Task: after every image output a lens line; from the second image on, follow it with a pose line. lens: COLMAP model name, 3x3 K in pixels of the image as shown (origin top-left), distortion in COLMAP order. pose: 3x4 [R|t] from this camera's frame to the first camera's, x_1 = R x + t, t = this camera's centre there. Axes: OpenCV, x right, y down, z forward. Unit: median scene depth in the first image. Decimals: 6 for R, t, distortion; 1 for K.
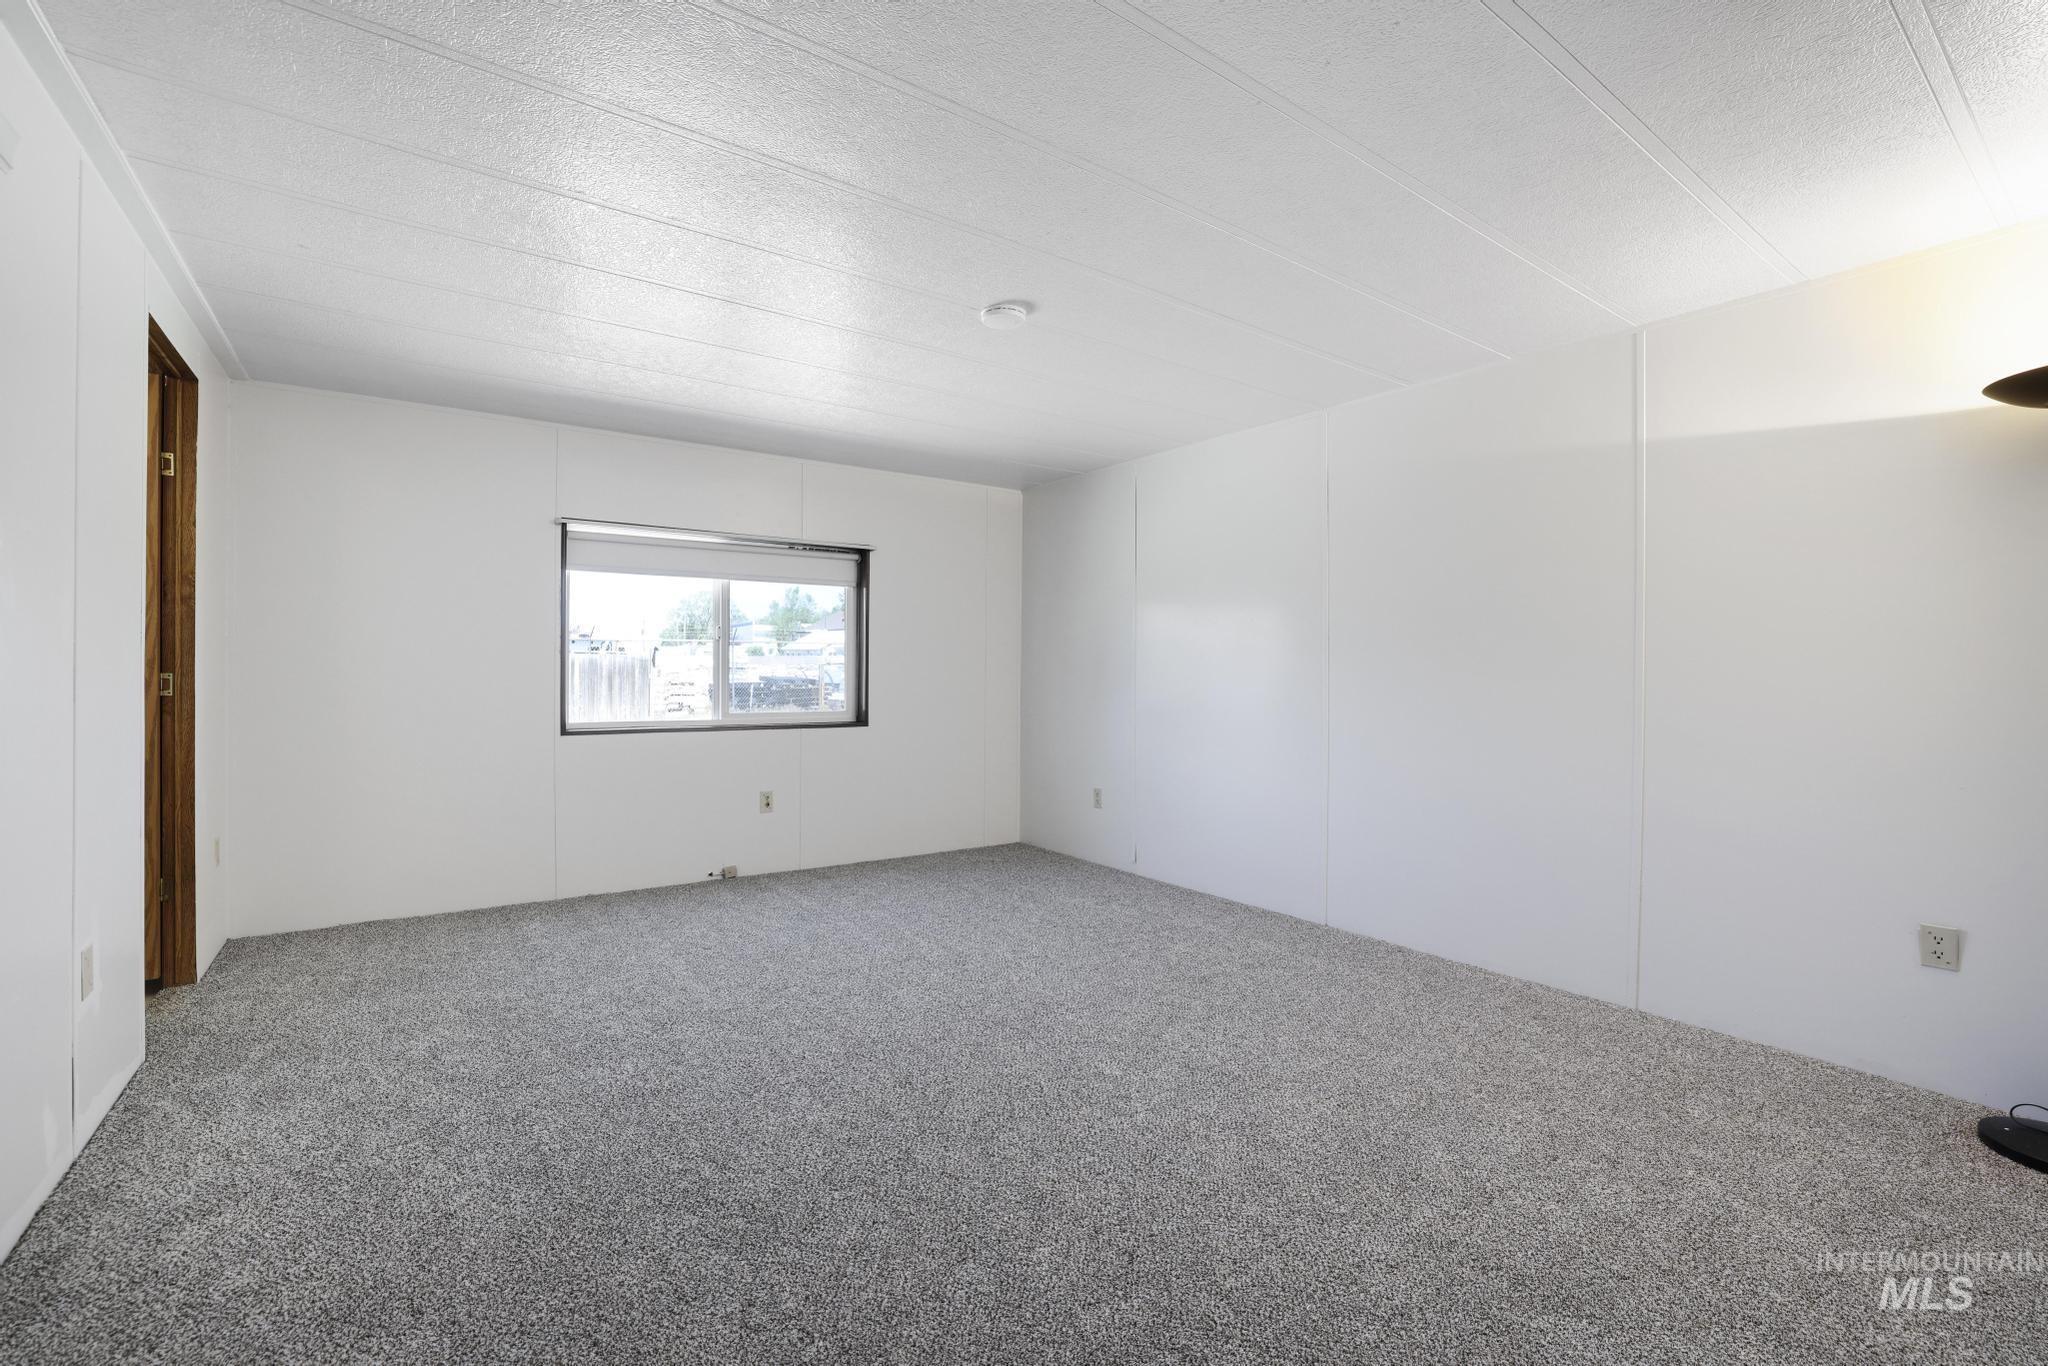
lens RADIAL K [[892.9, 0, 1019.8], [0, 892.9, 674.8], [0, 0, 1]] dist [-0.053920, 0.019744]
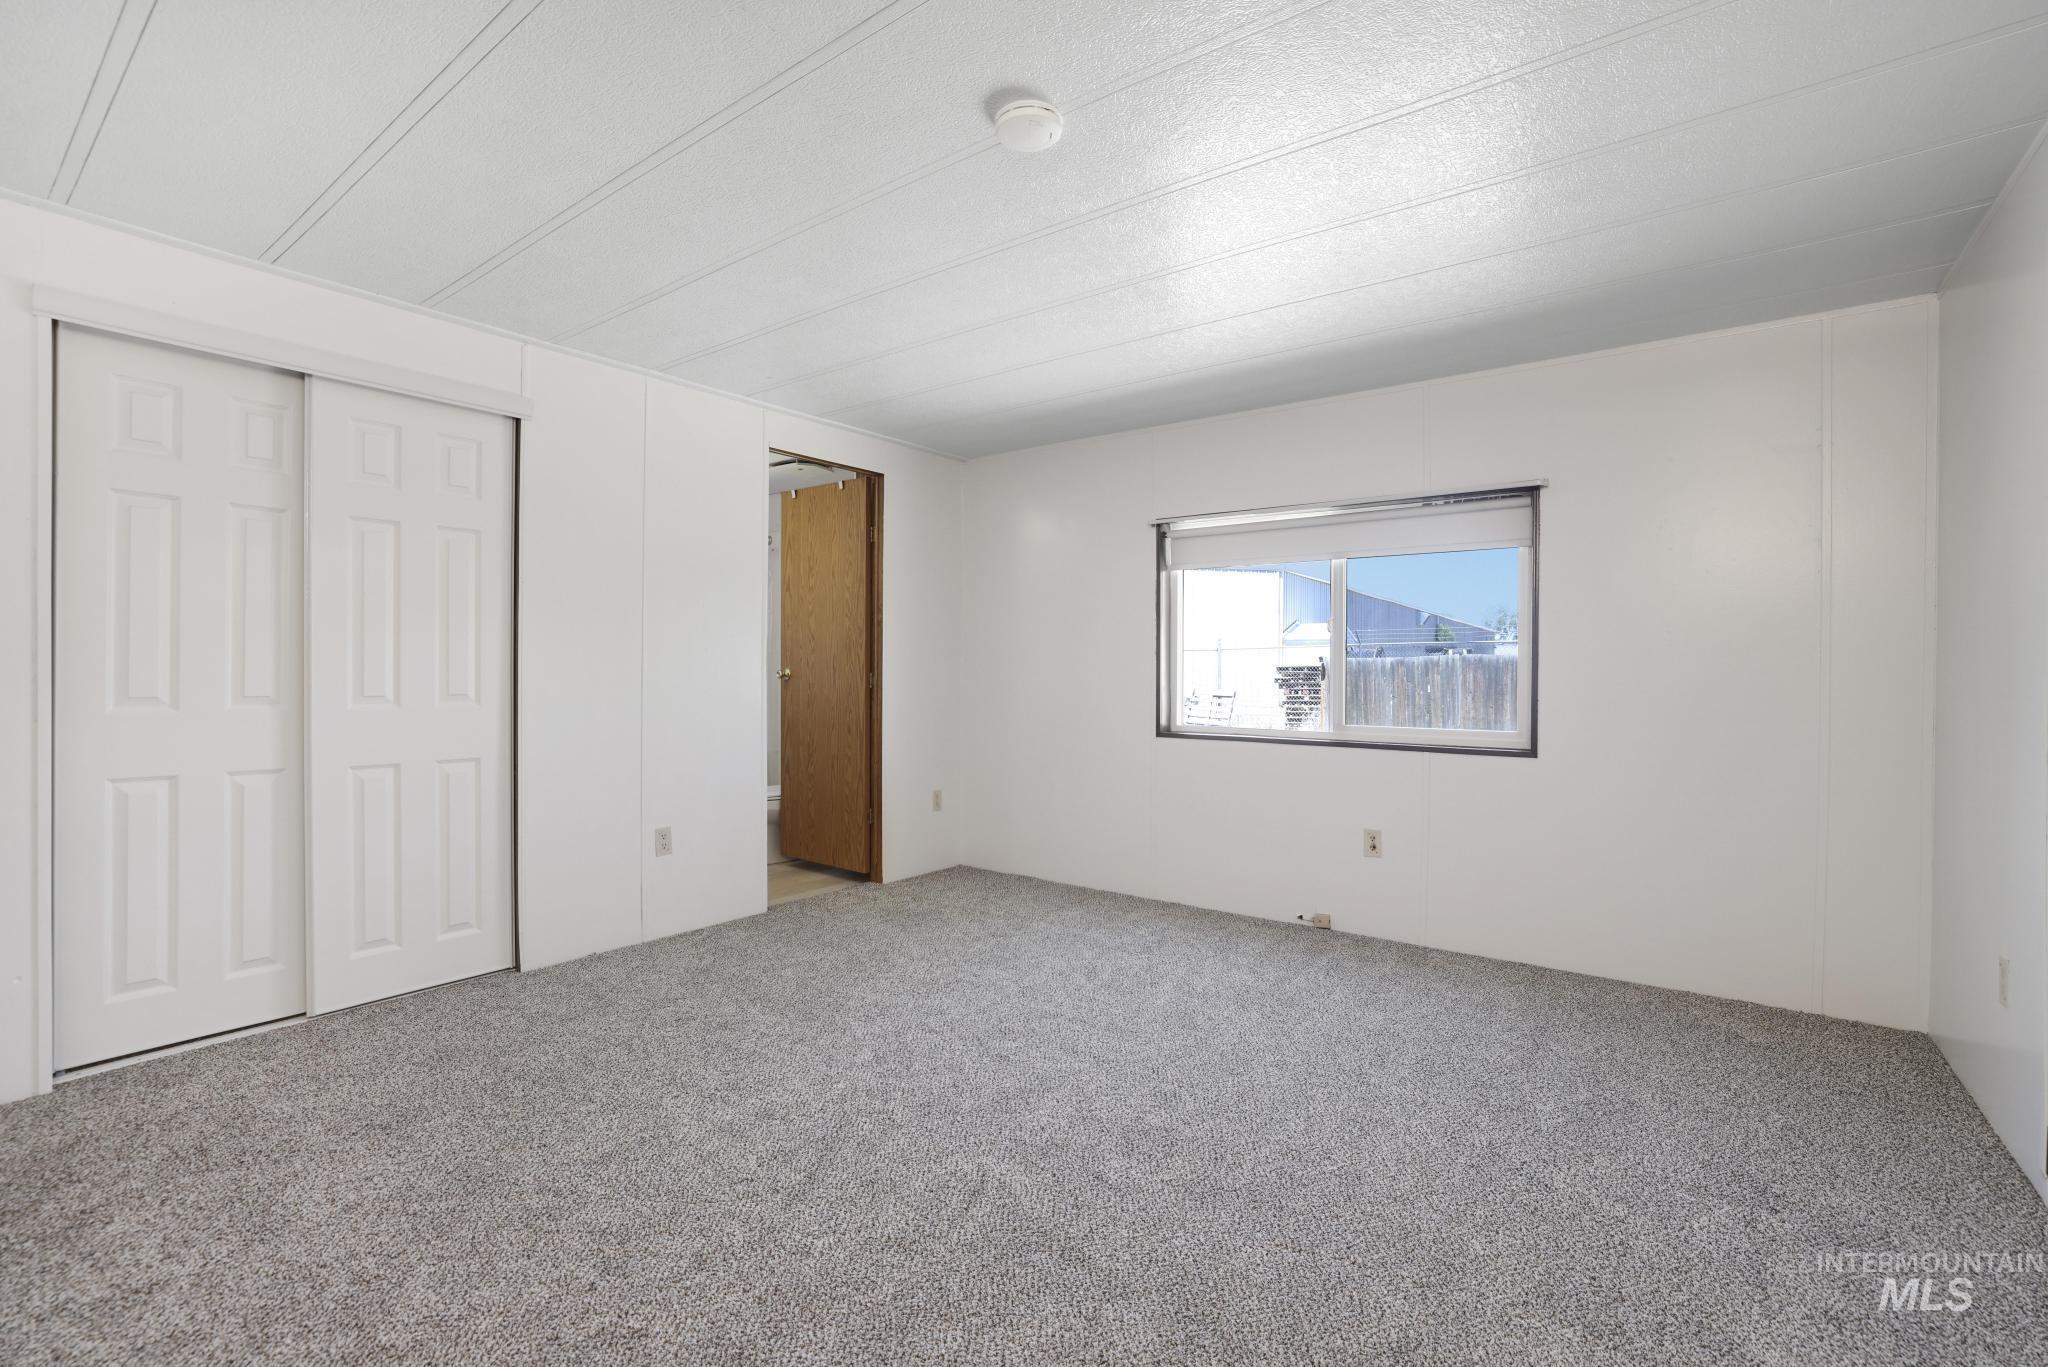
lens RADIAL K [[892.9, 0, 1019.8], [0, 892.9, 675.3], [0, 0, 1]] dist [-0.053920, 0.019744]
pose [[0.289311, -0.003125, -0.957230, 0.381262], [-0.007218, 0.999959, -0.005446, 0.005434], [0.957208, 0.008485, 0.289277, 0.523649]]
